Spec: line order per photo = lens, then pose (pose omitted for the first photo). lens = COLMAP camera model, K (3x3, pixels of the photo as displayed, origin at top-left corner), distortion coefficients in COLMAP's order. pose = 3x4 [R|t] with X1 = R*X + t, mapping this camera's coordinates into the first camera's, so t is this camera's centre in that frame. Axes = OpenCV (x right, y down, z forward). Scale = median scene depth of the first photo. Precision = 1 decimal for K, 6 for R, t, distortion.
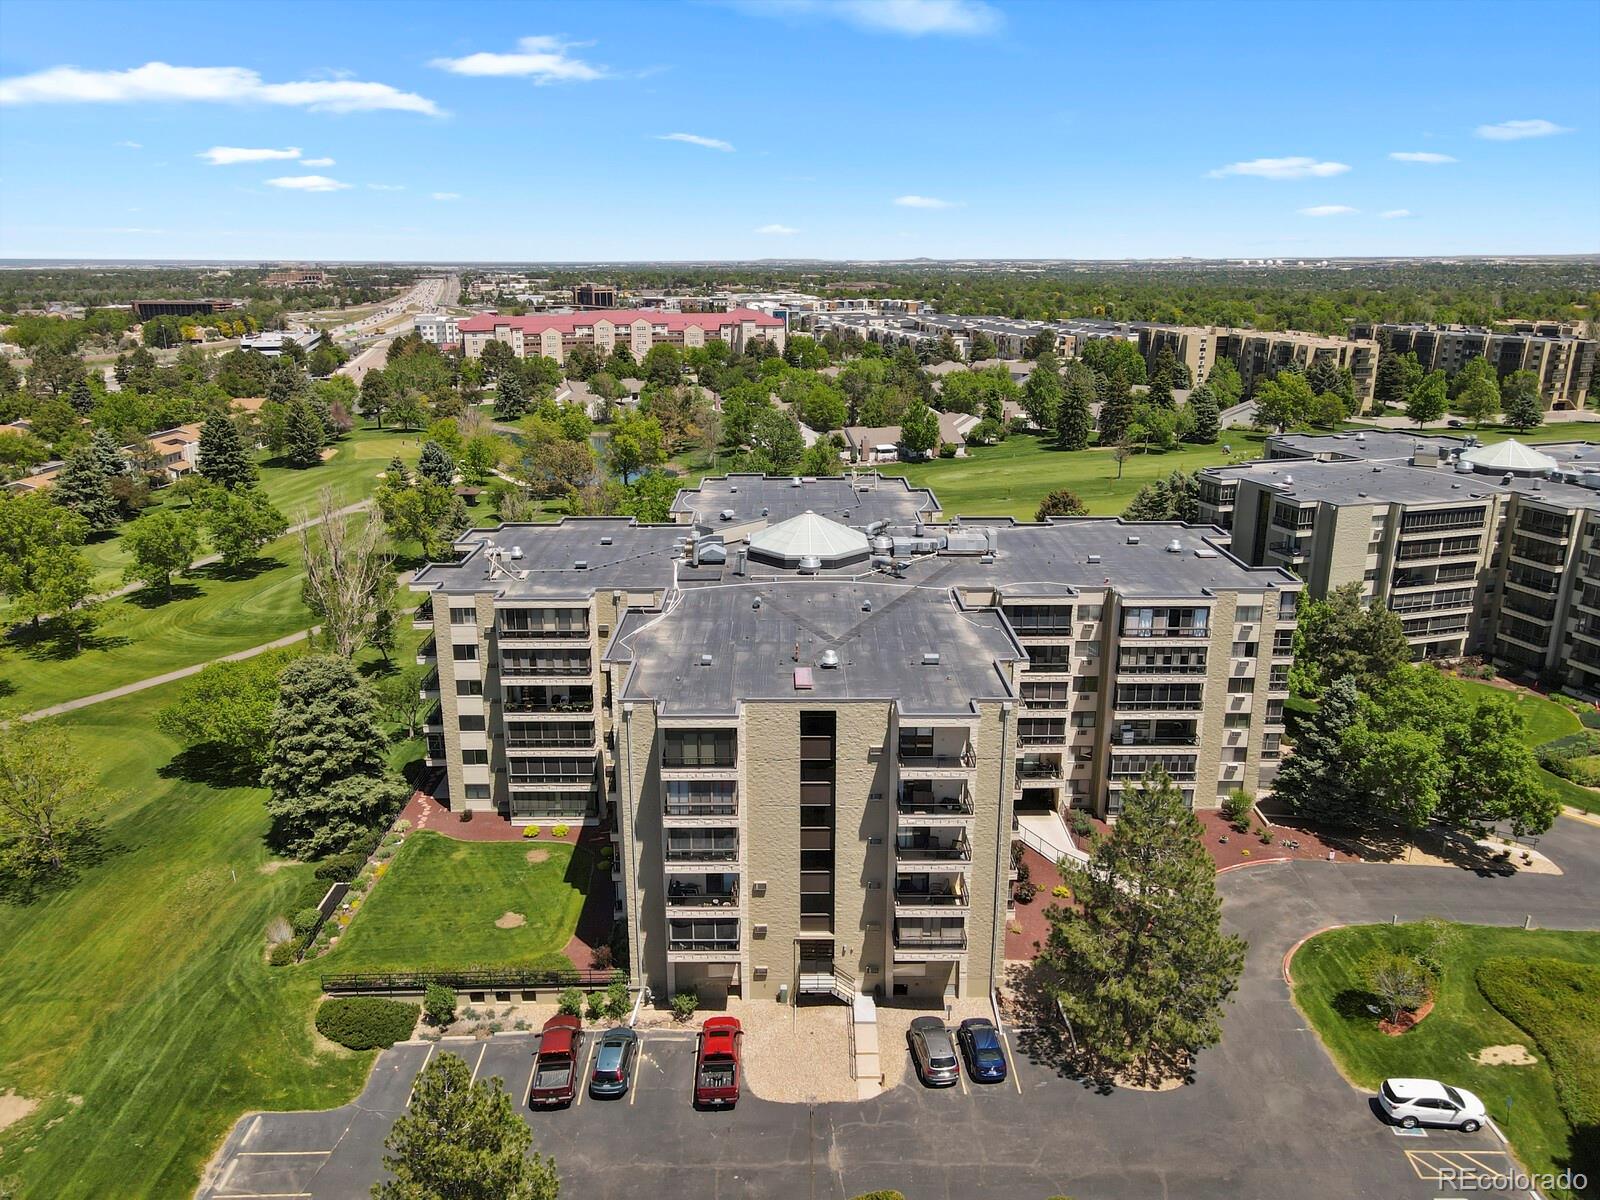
lens RADIAL K [[1157.6, 0, 806.6], [0, 1157.6, 592.5], [0, 0, 1]] dist [0.006376, 0.006851]
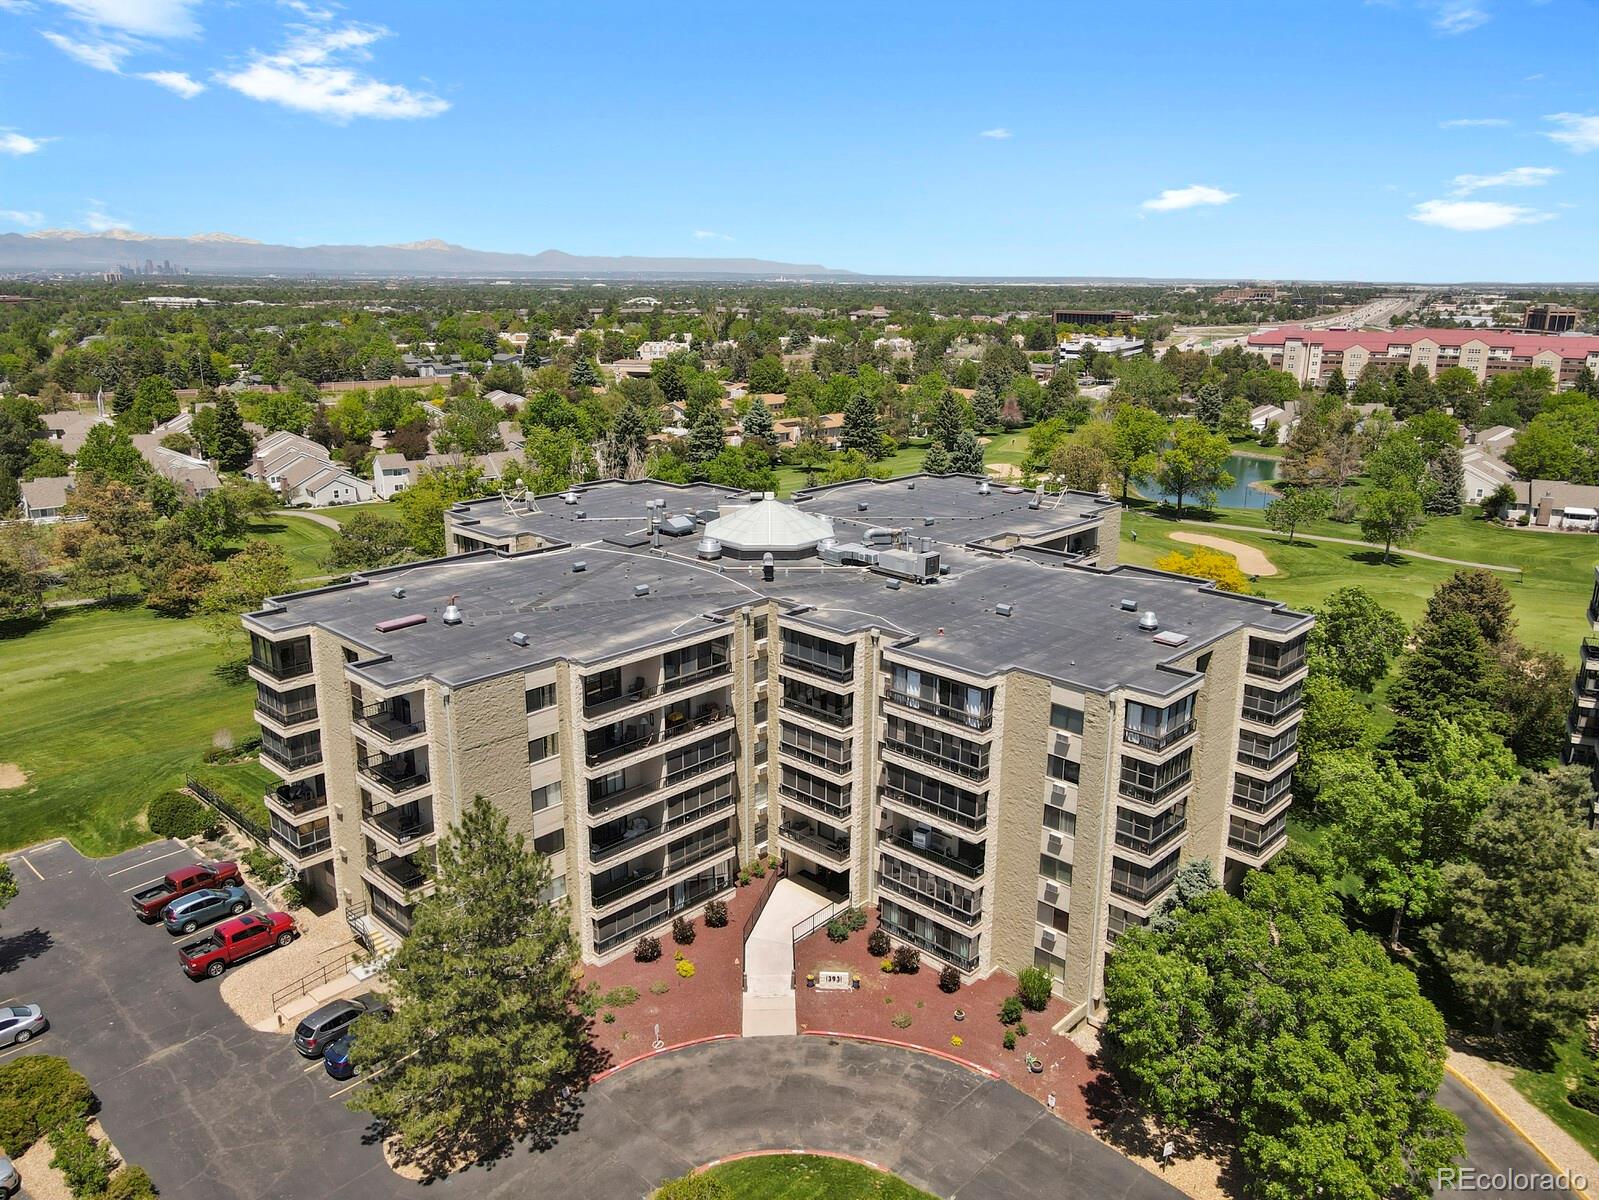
lens RADIAL K [[1168.0, 0, 799.5], [0, 1168.0, 600.0], [0, 0, 1]] dist [-0.003789, 0.050754]
pose [[0.724202, 0.196174, -0.661096, 0.227174], [-0.203052, 0.976843, 0.067435, -0.020698], [0.659016, 0.085400, 0.747265, 0.119595]]
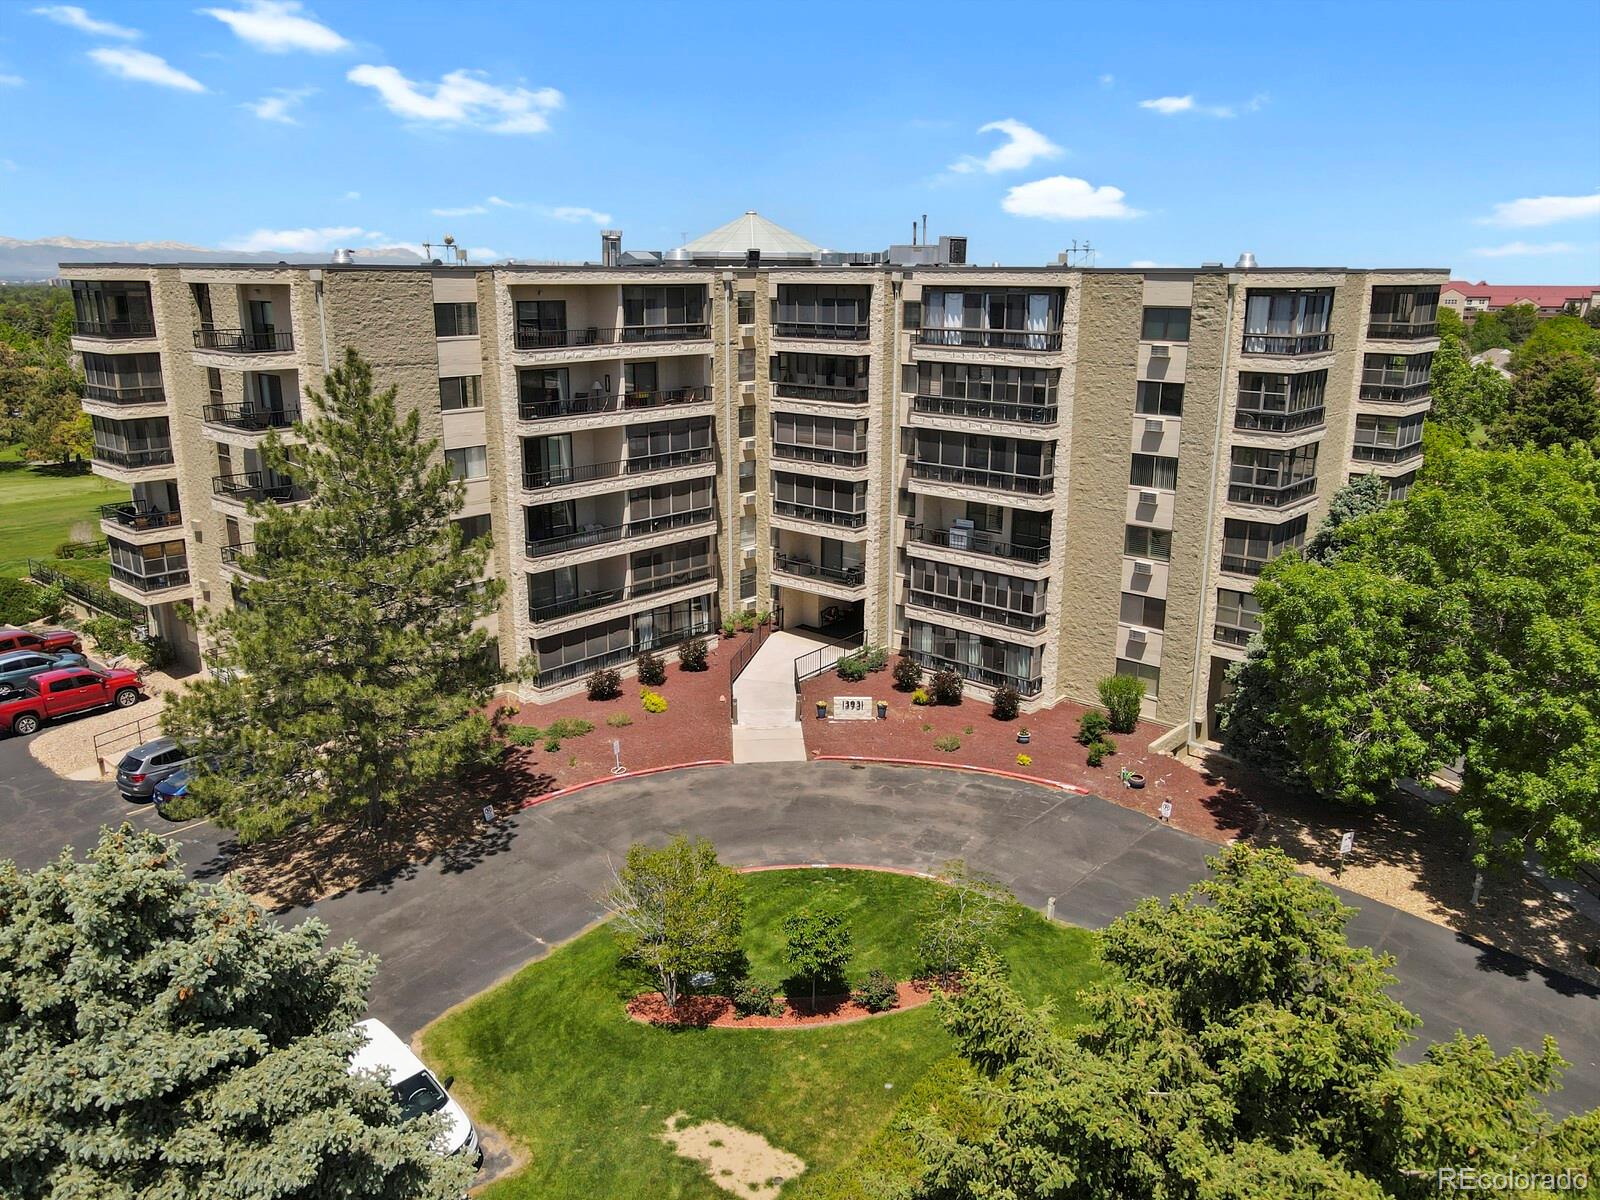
lens RADIAL K [[1178.9, 0, 800.6], [0, 1178.9, 582.1], [0, 0, 1]] dist [0.012360, 0.007493]
pose [[0.746887, 0.178066, -0.640665, 0.196834], [-0.194111, 0.979898, 0.046056, 0.043908], [0.635988, 0.089962, 0.766438, 0.162927]]
